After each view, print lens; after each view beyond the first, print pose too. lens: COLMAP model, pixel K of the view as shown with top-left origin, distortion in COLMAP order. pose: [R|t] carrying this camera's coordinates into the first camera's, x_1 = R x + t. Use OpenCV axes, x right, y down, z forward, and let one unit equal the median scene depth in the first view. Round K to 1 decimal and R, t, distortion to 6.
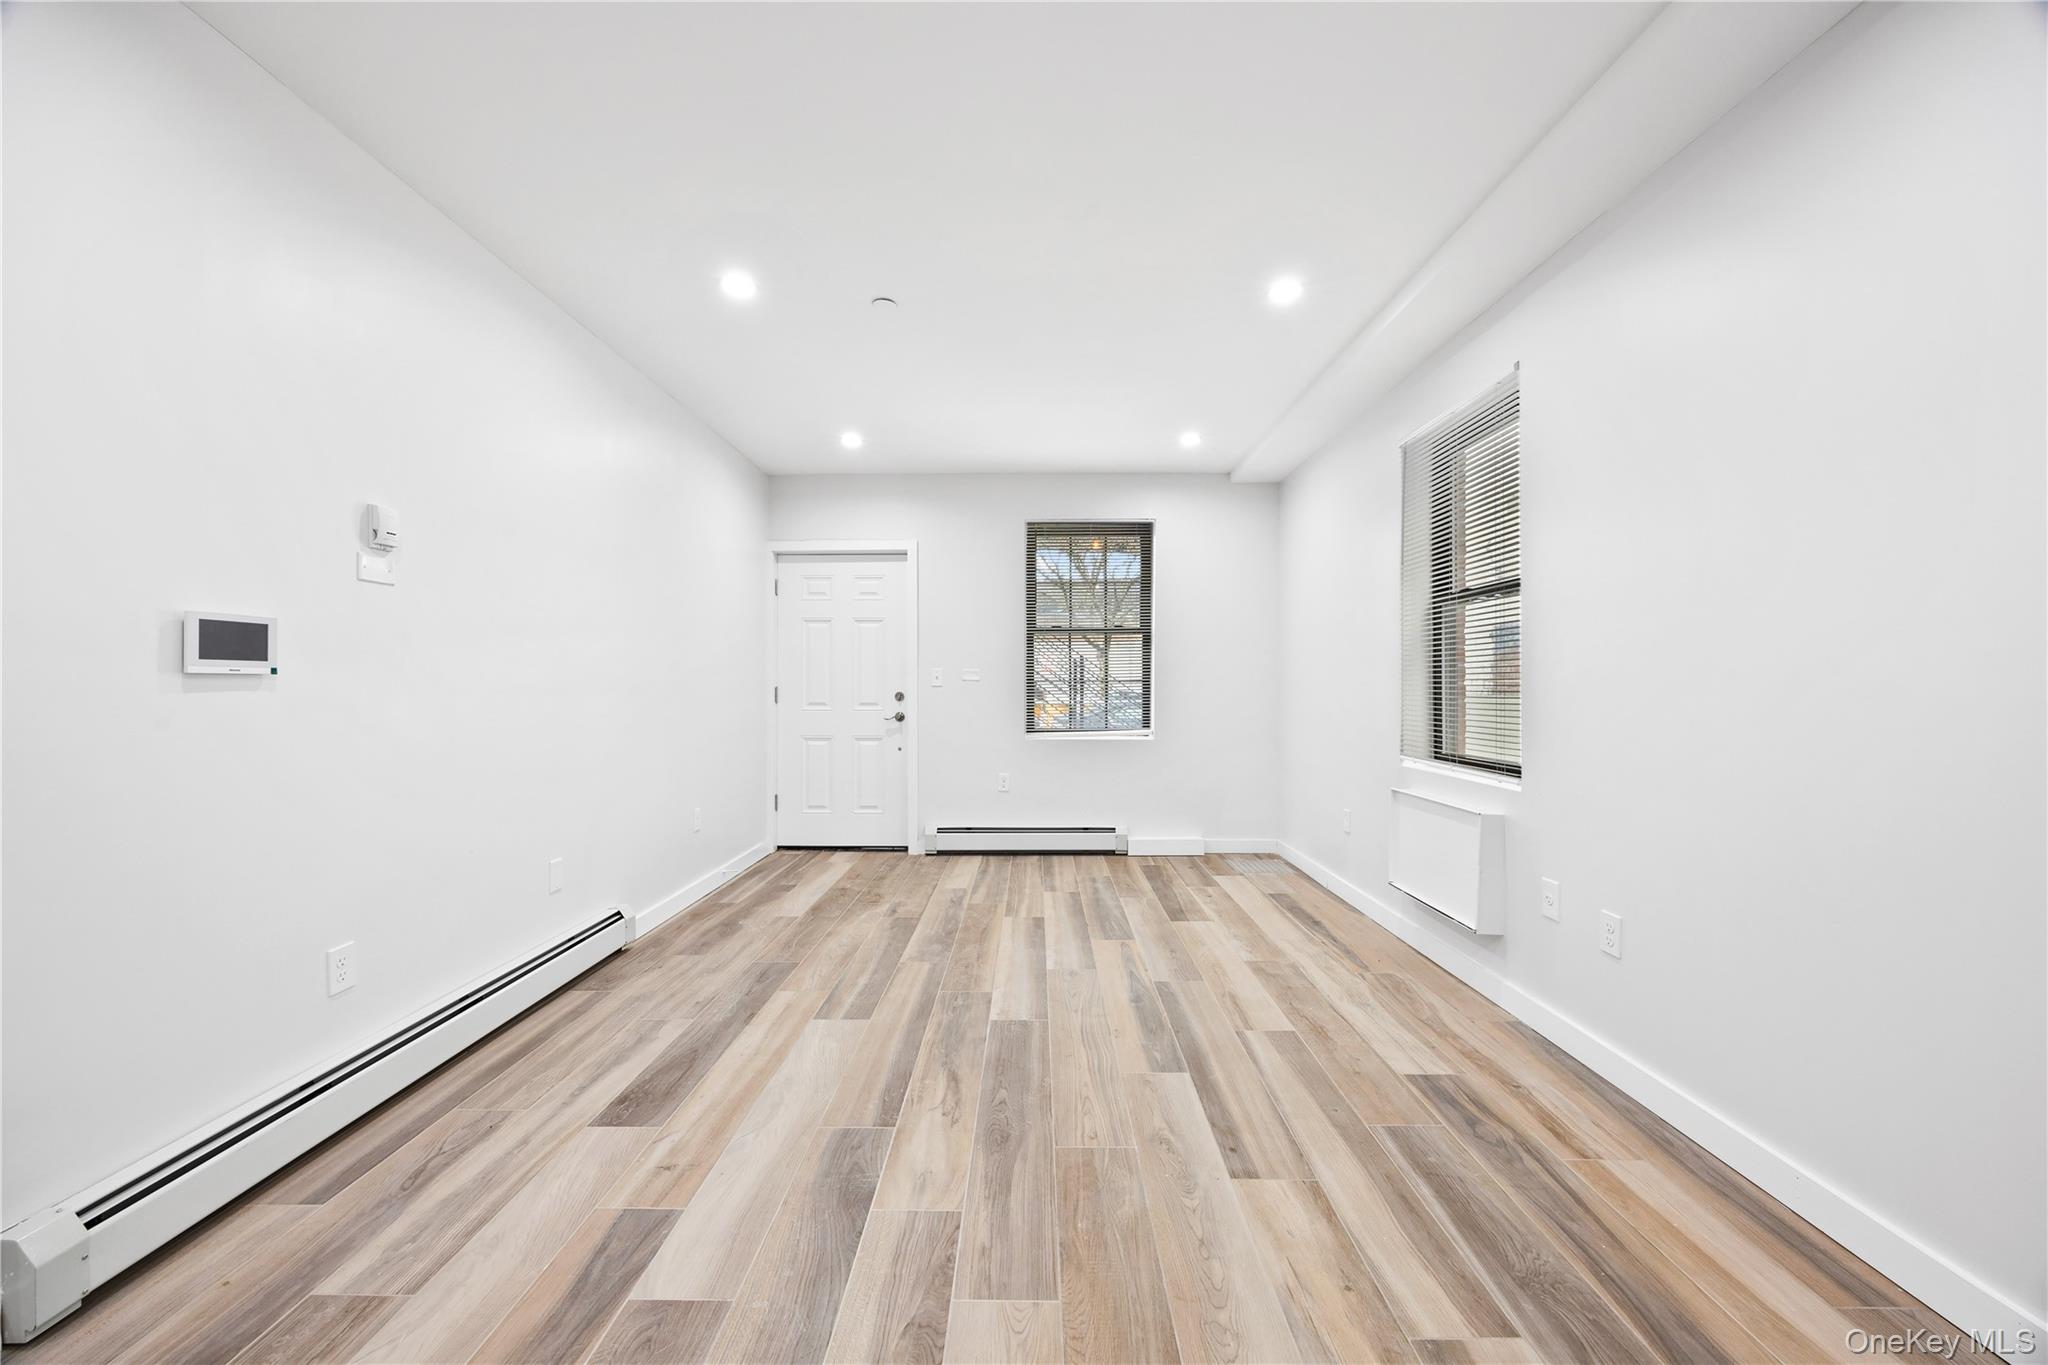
lens RADIAL K [[787.7, 0, 1021.8], [0, 787.7, 687.3], [0, 0, 1]] dist [-0.001793, 0.000111]
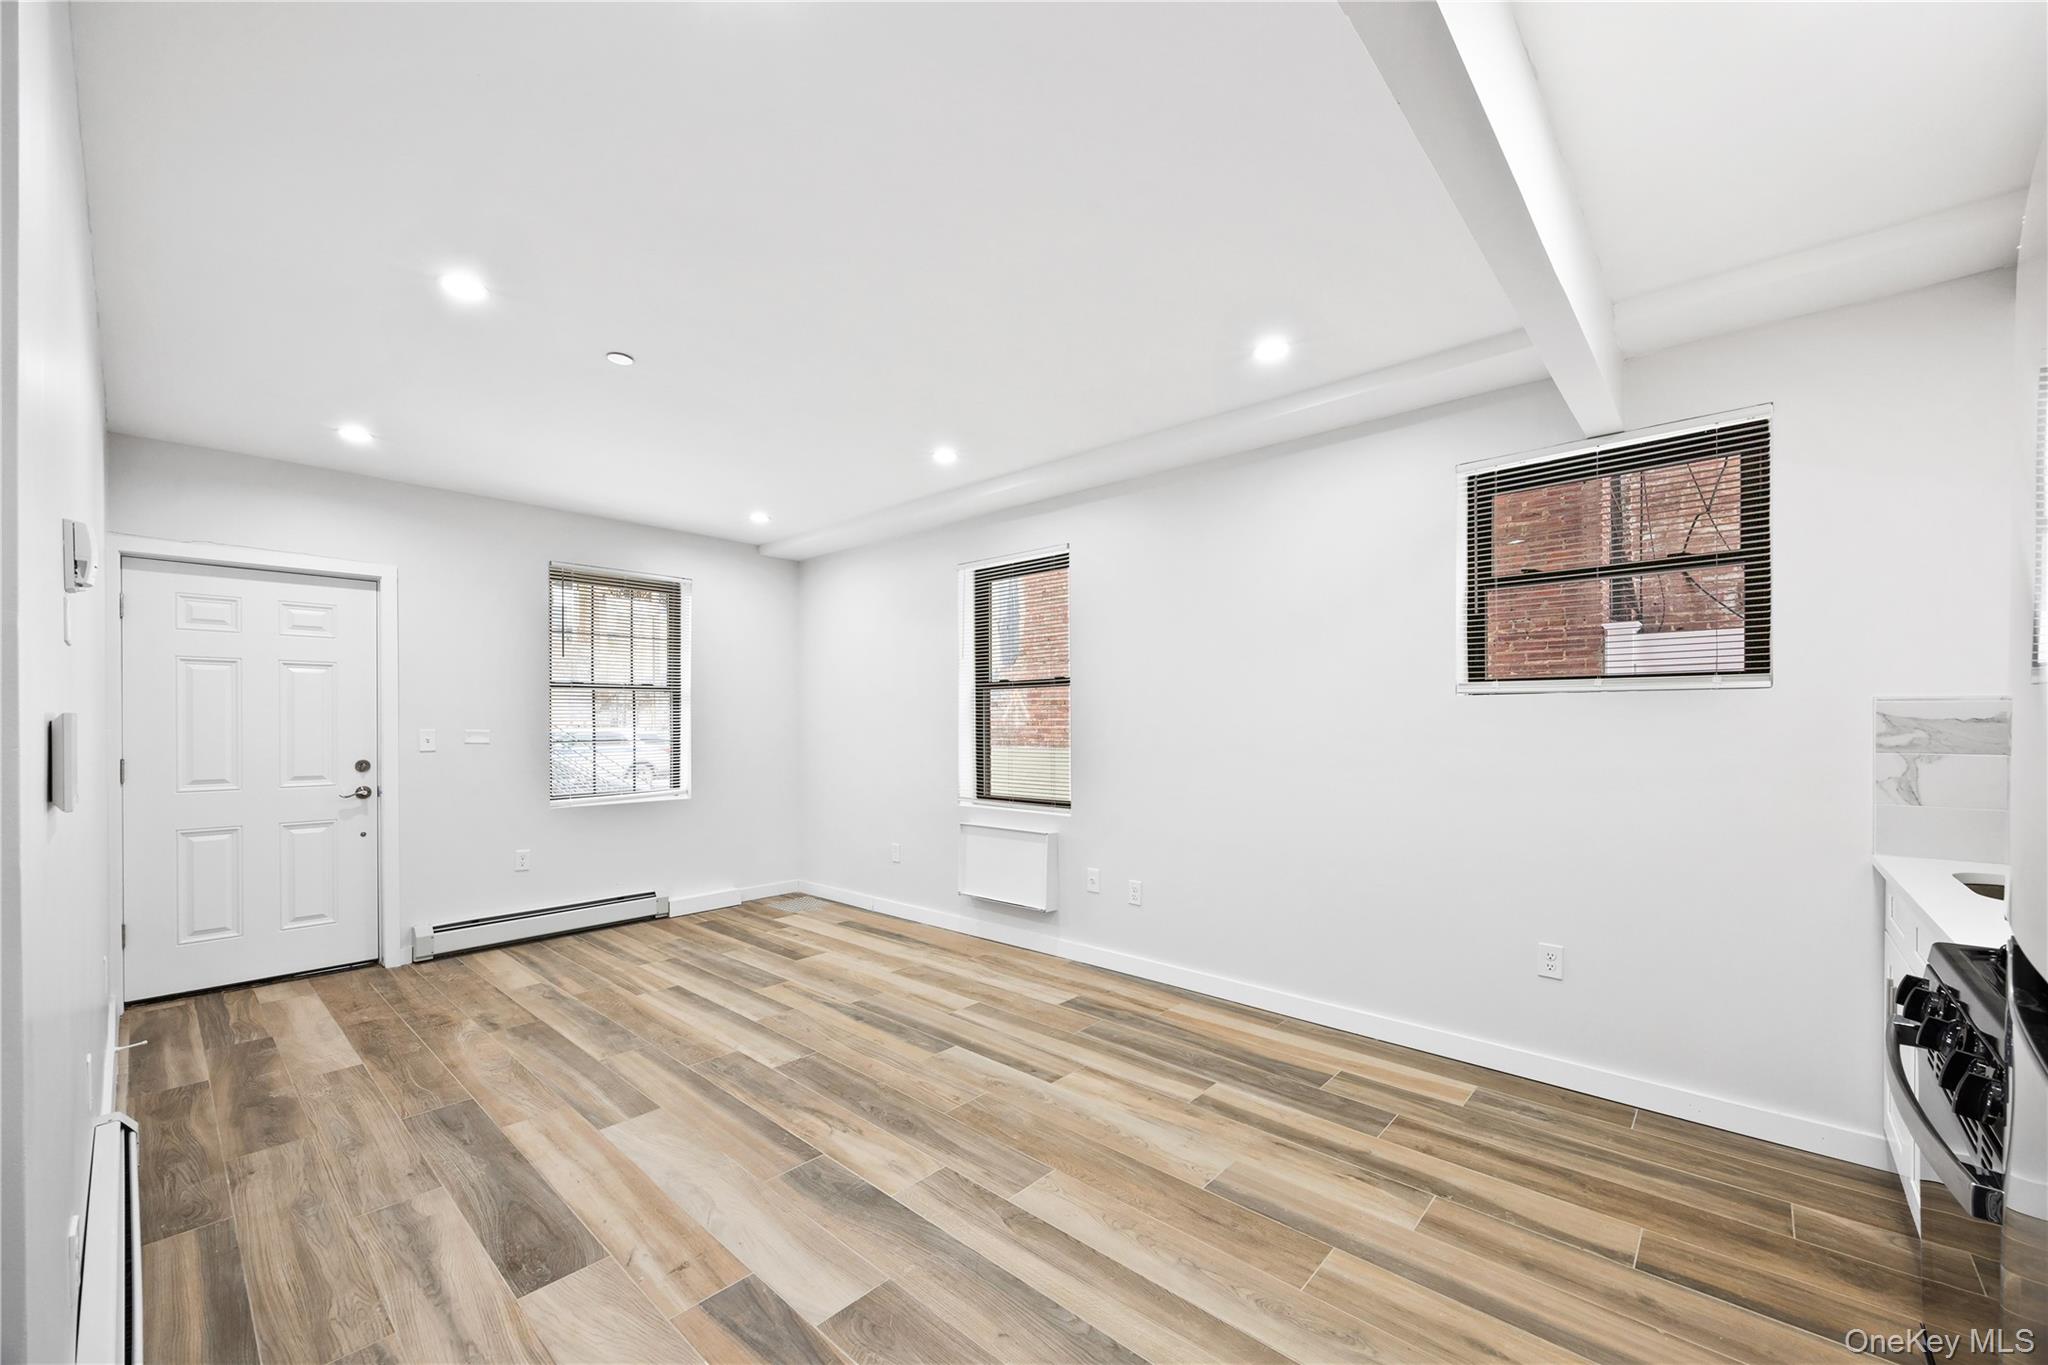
lens RADIAL K [[803.4, 0, 1026.9], [0, 803.4, 737.5], [0, 0, 1]] dist [-0.002807, -0.000074]
pose [[0.657426, -0.014270, 0.753384, -0.633115], [0.002809, 0.999860, 0.016488, -0.054039], [-0.753514, -0.008724, 0.657374, 0.003149]]
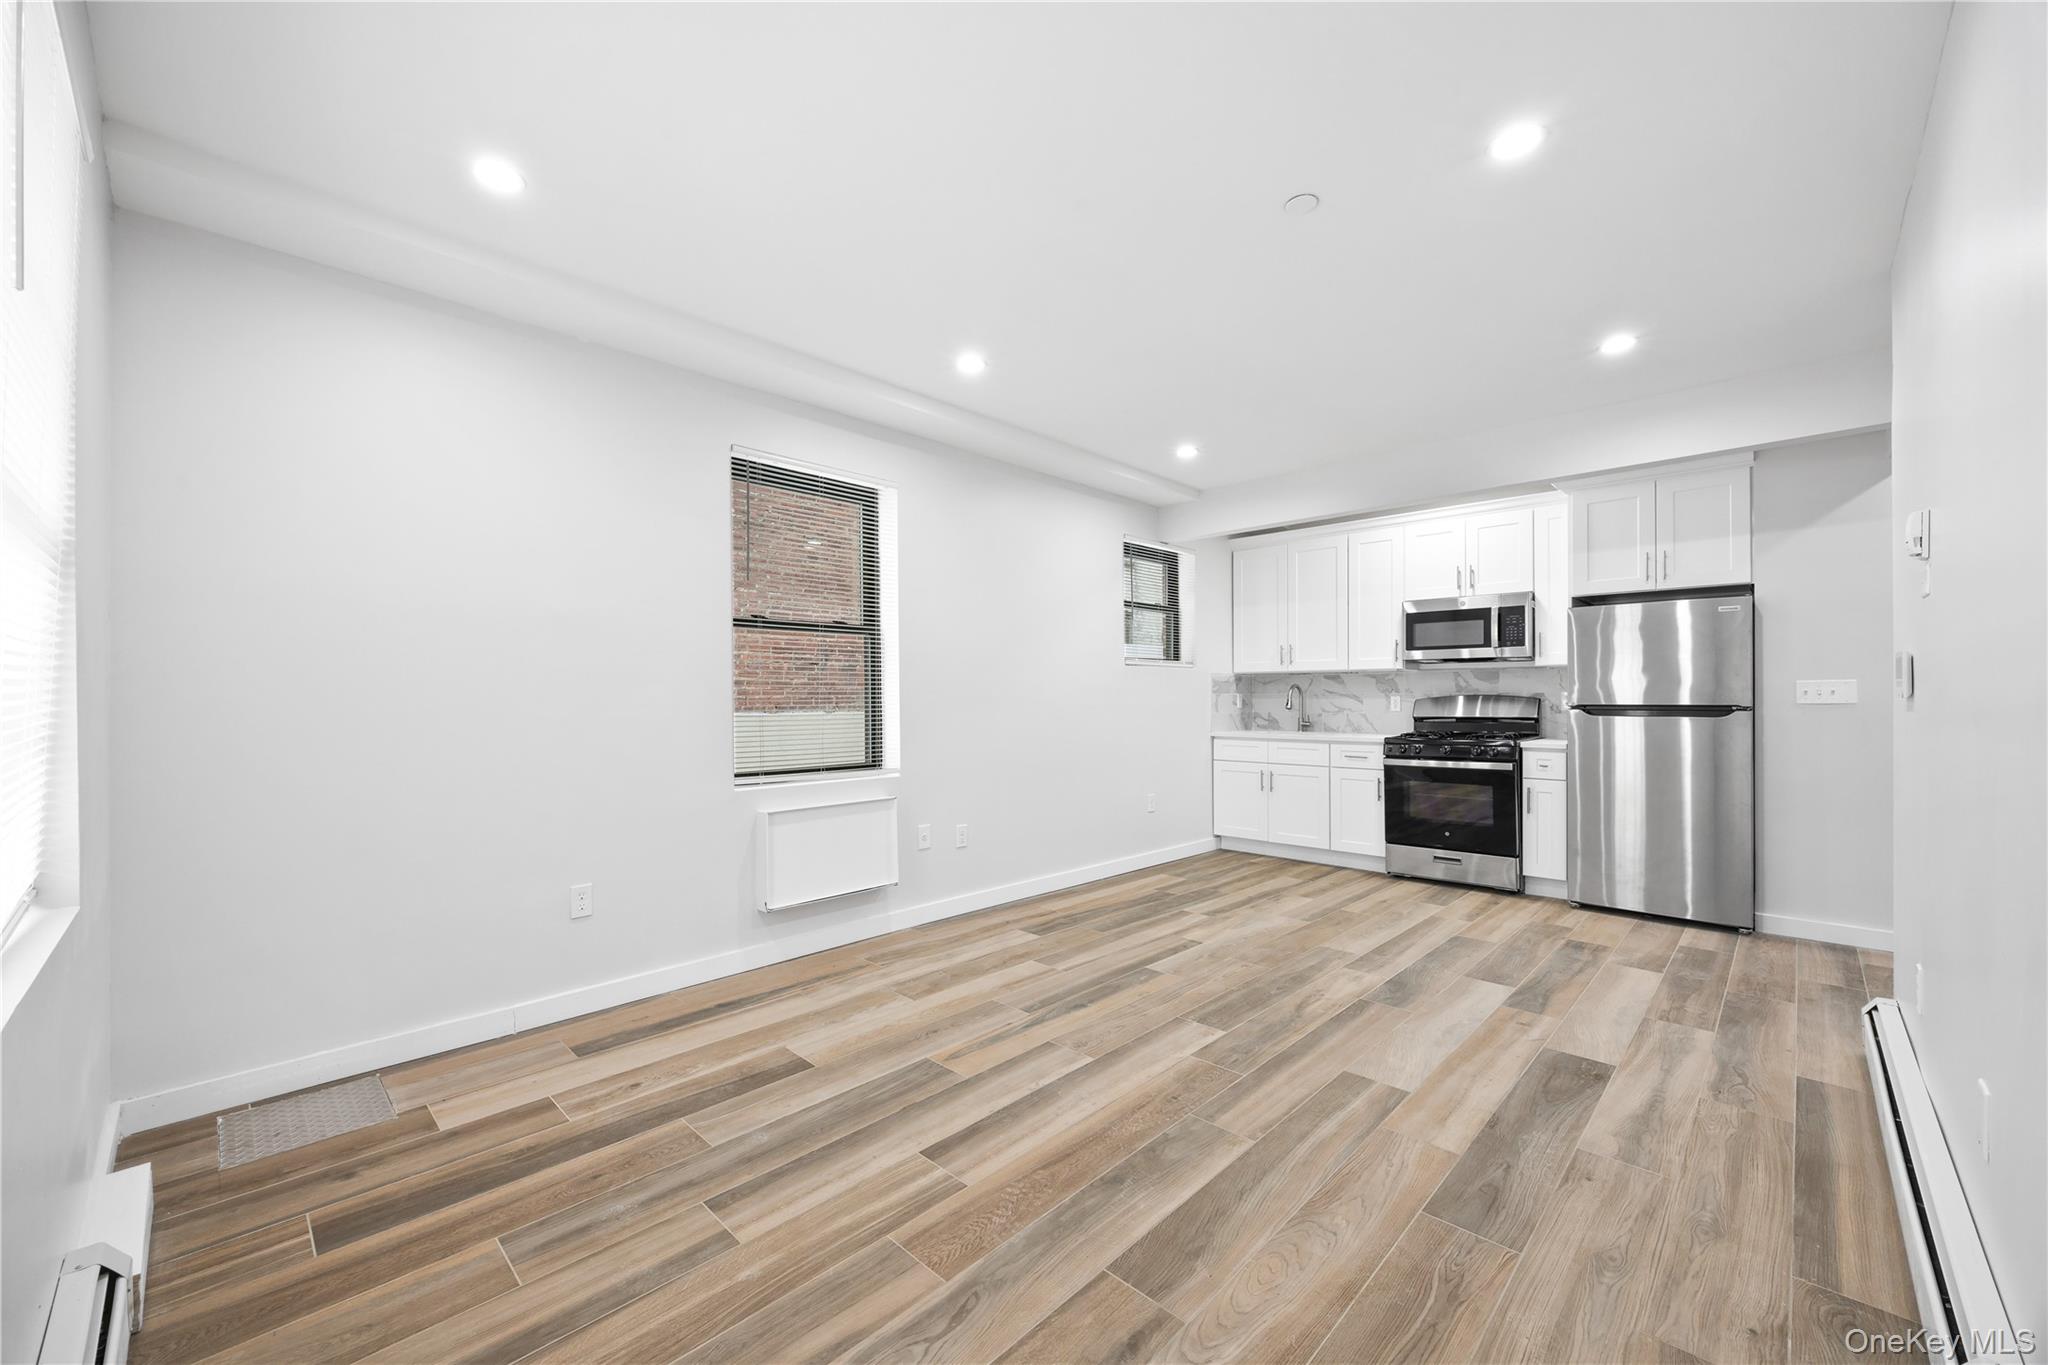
lens RADIAL K [[799.1, 0, 1017.1], [0, 799.1, 707.1], [0, 0, 1]] dist [-0.000379, 0.000263]
pose [[-0.725570, -0.005836, 0.688124, -0.549297], [0.005137, 0.999890, 0.013896, -0.017294], [-0.688129, 0.013617, -0.725460, 1.912182]]
